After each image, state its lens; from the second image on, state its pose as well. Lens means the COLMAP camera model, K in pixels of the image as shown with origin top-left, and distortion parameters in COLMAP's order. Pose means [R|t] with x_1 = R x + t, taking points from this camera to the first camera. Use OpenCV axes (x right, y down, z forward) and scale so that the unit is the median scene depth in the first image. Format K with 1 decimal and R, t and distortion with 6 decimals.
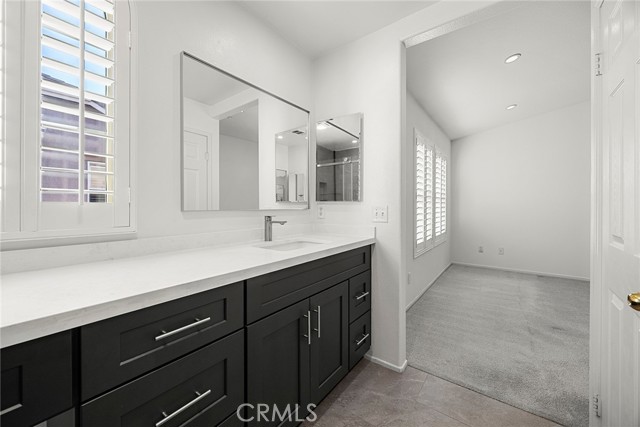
lens RADIAL K [[245.0, 0, 318.9], [0, 245.0, 209.3], [0, 0, 1]] dist [-0.001074, 0.000165]
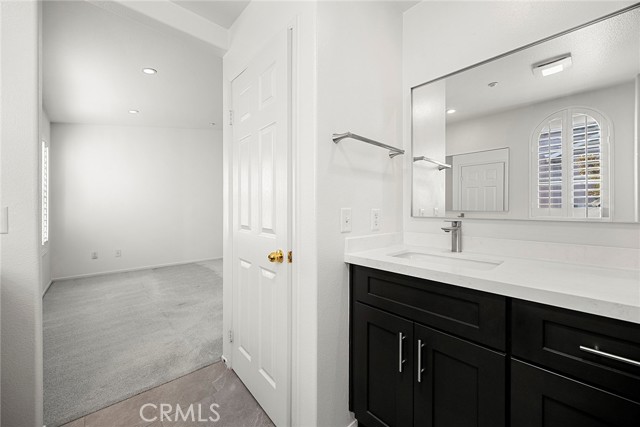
lens RADIAL K [[245.0, 0, 315.7], [0, 245.0, 212.3], [0, 0, 1]] dist [-0.001074, 0.000165]
pose [[0.198084, -0.017046, 0.980037, -0.125680], [0.009685, 0.999834, 0.015432, -0.003058], [-0.980137, 0.006435, 0.198216, 0.065383]]
